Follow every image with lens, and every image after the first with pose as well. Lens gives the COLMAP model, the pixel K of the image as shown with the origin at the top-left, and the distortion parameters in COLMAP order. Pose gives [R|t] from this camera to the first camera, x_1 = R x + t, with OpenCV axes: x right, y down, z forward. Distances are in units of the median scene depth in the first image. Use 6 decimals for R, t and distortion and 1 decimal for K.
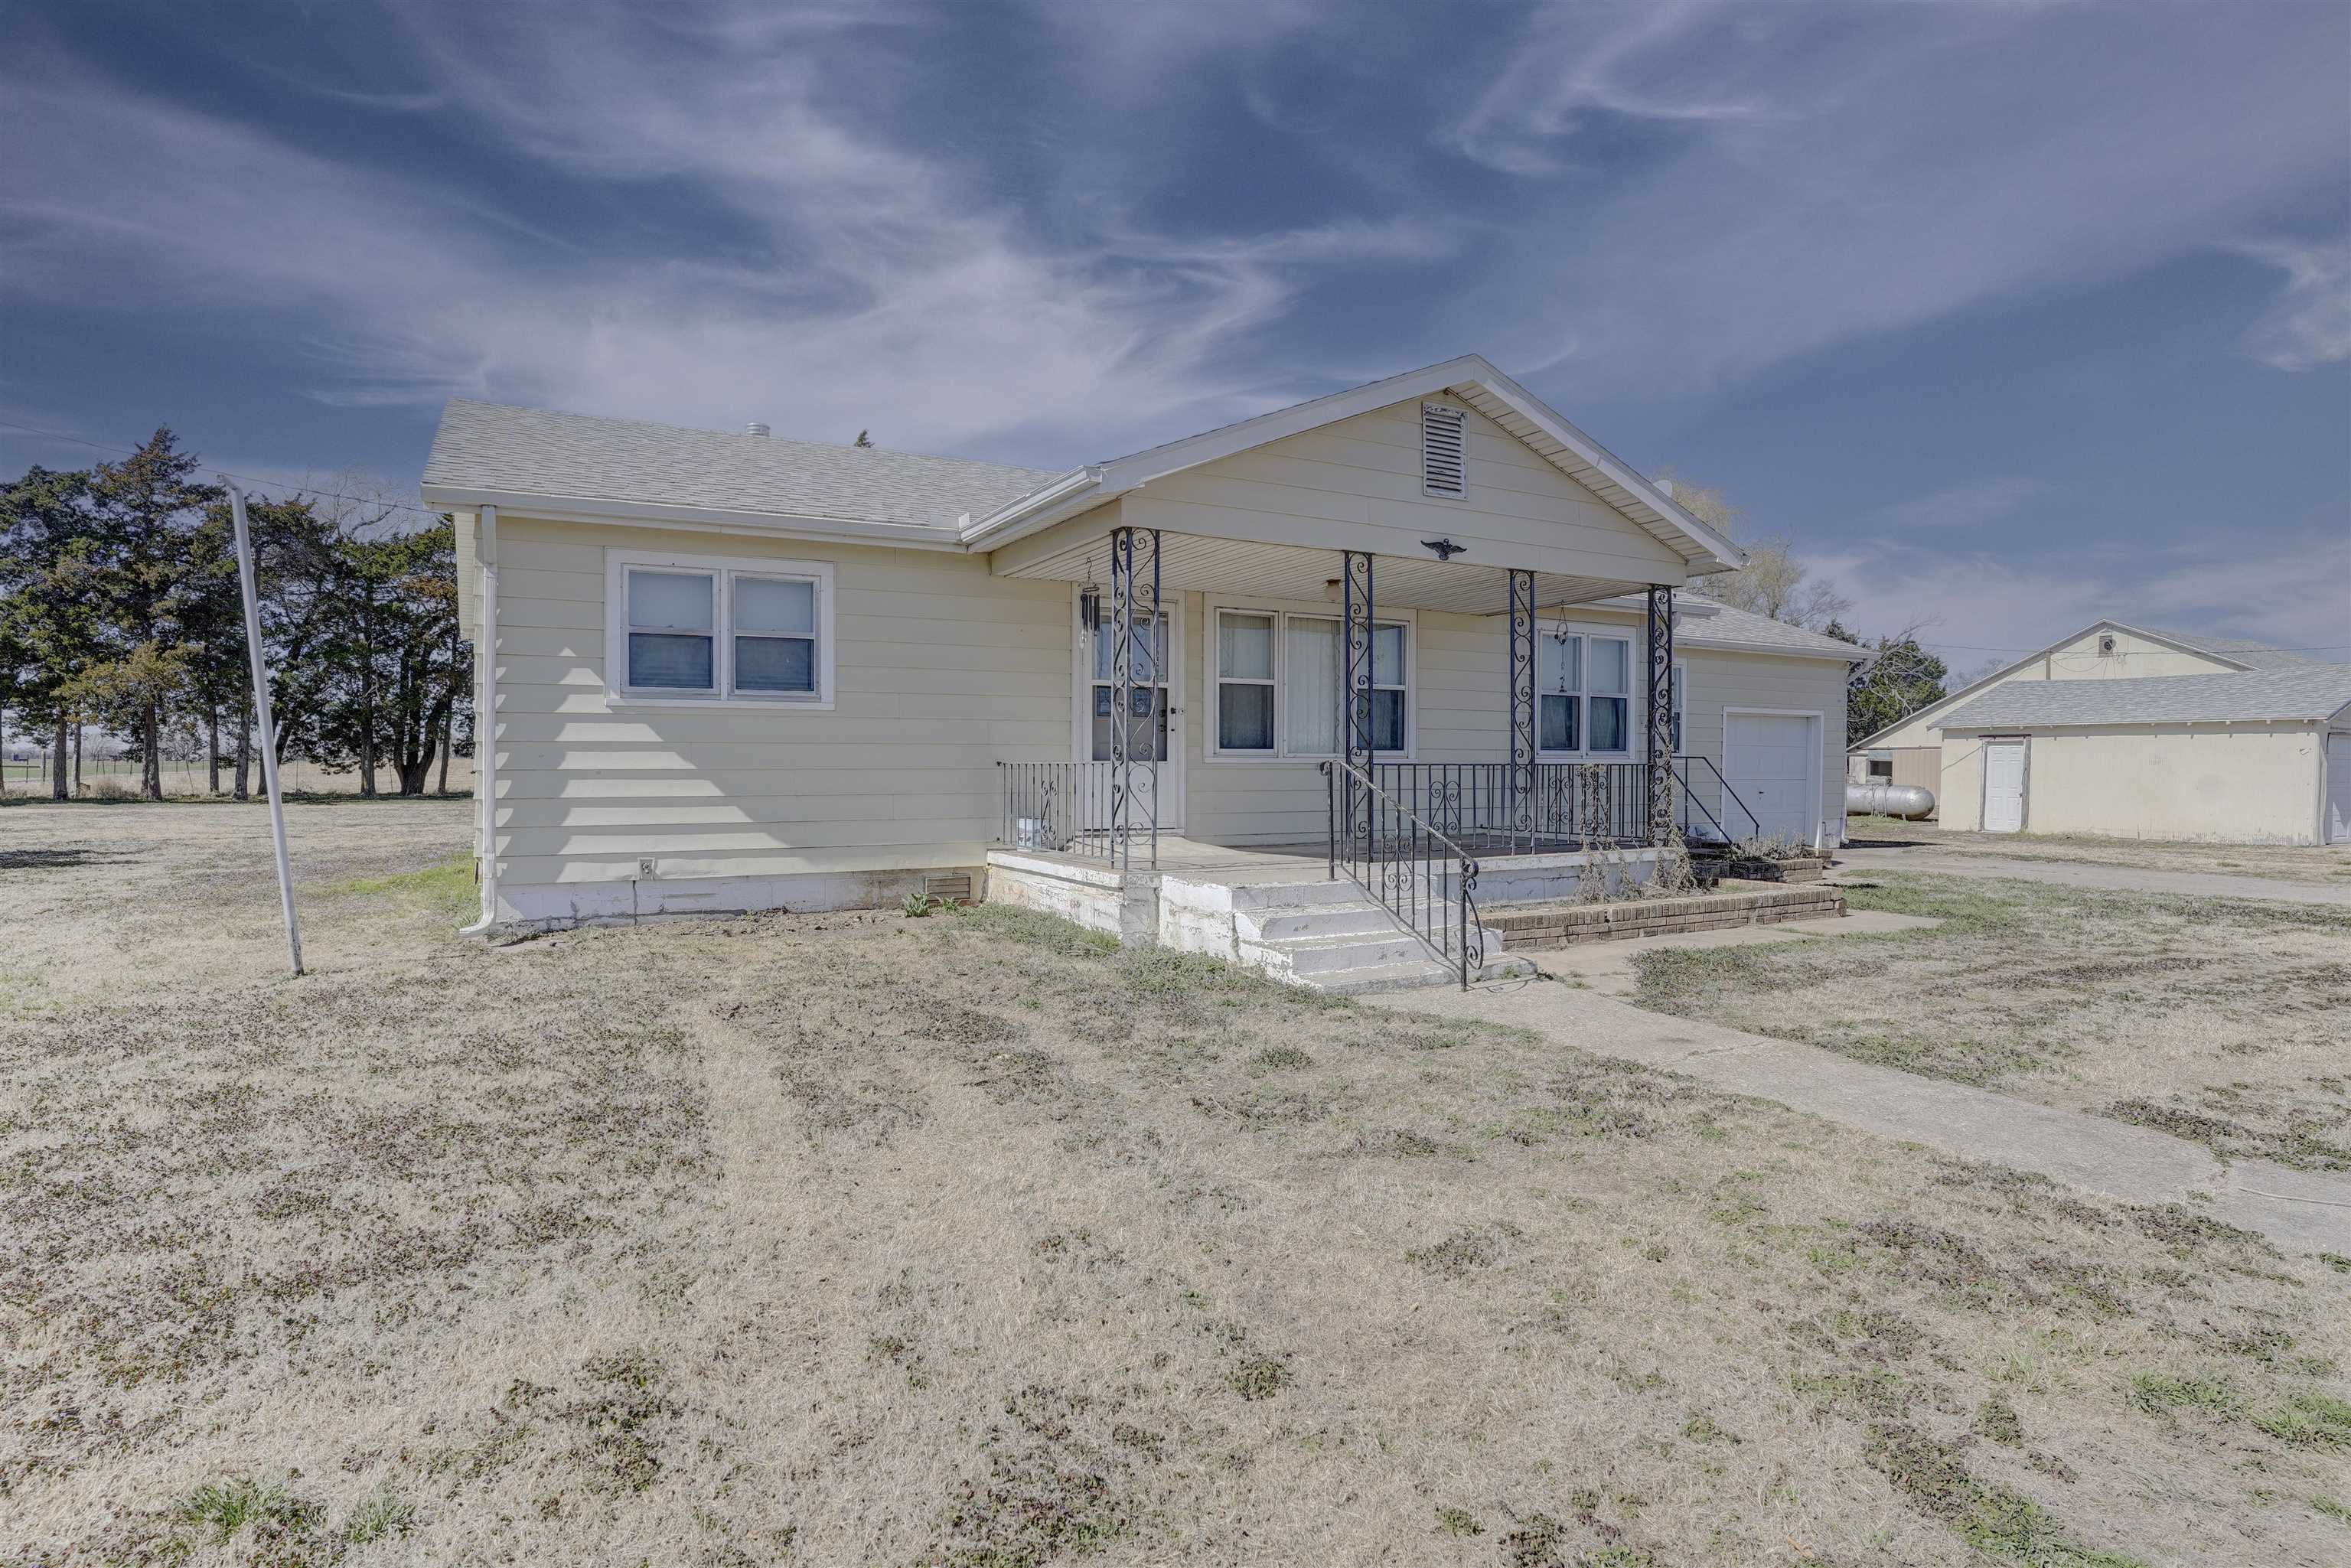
lens RADIAL K [[1222.5, 0, 1158.8], [0, 1222.5, 781.6], [0, 0, 1]] dist [-0.036463, -0.000051]
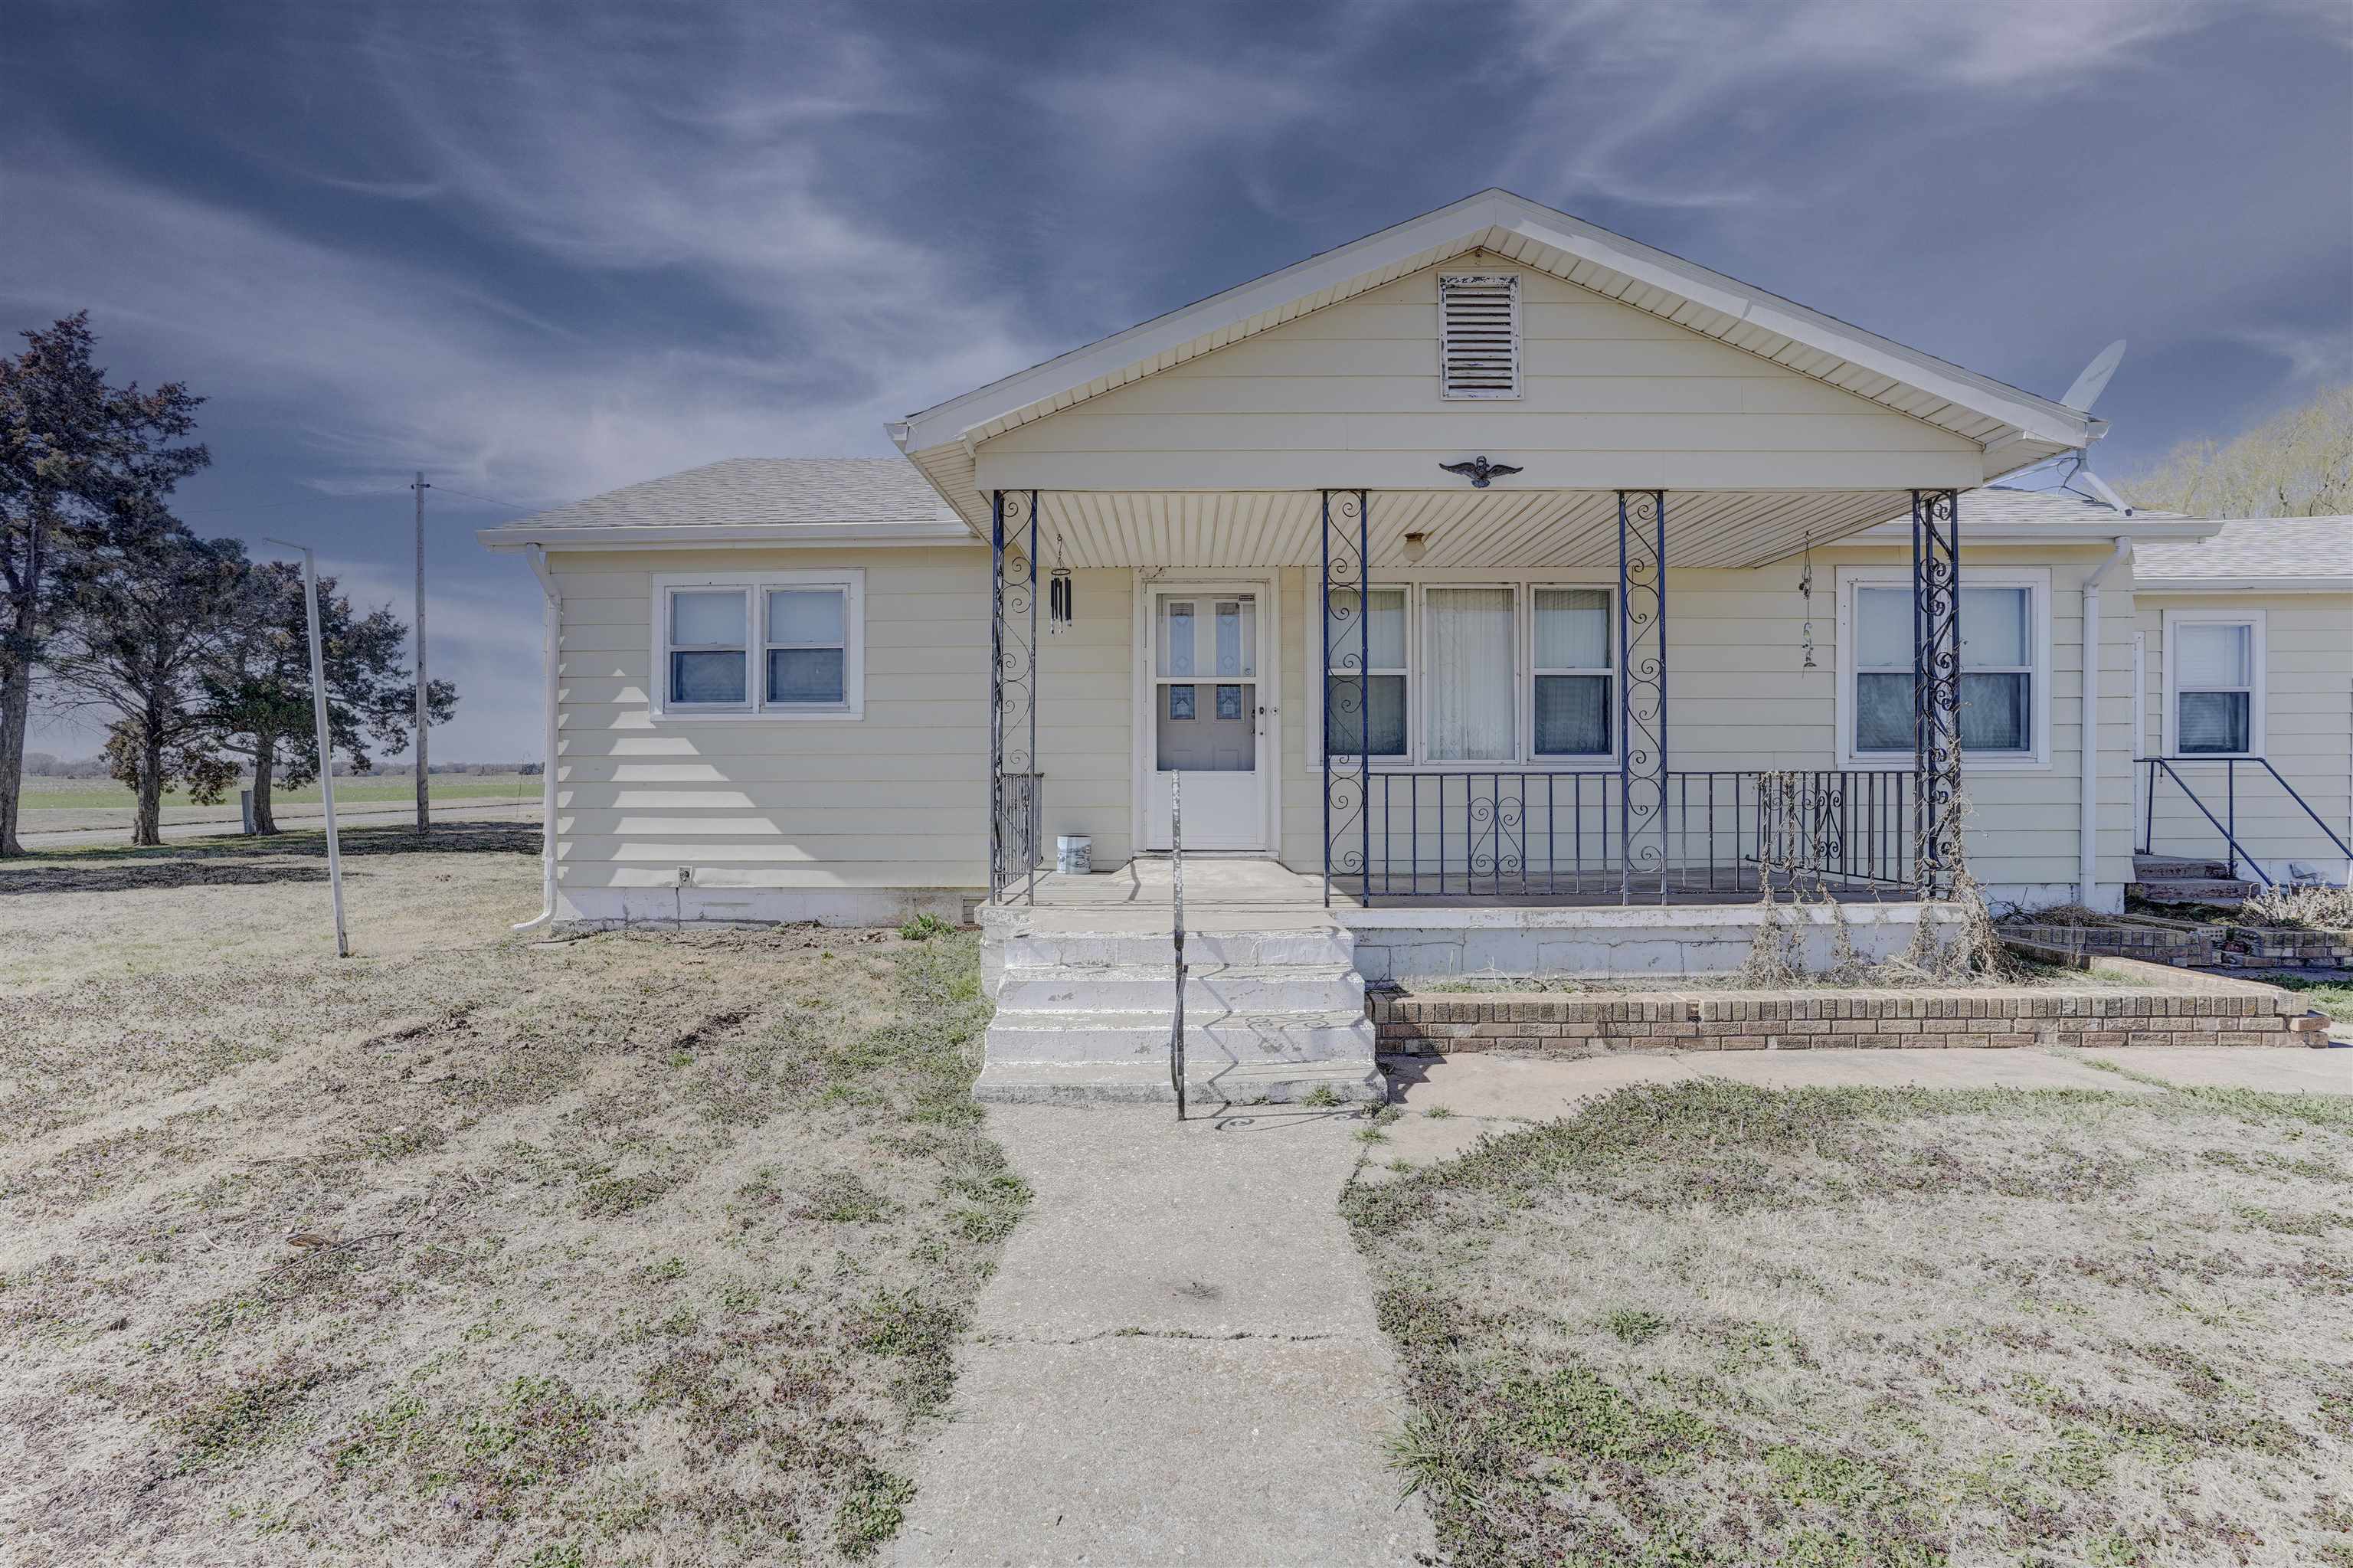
lens RADIAL K [[1148.4, 0, 1165.3], [0, 1148.4, 776.9], [0, 0, 1]] dist [-0.044754, 0.017289]
pose [[0.873328, -0.002226, -0.487128, 0.395023], [-0.002641, 0.999953, -0.009305, -0.005711], [0.487126, 0.009412, 0.873281, 0.326874]]
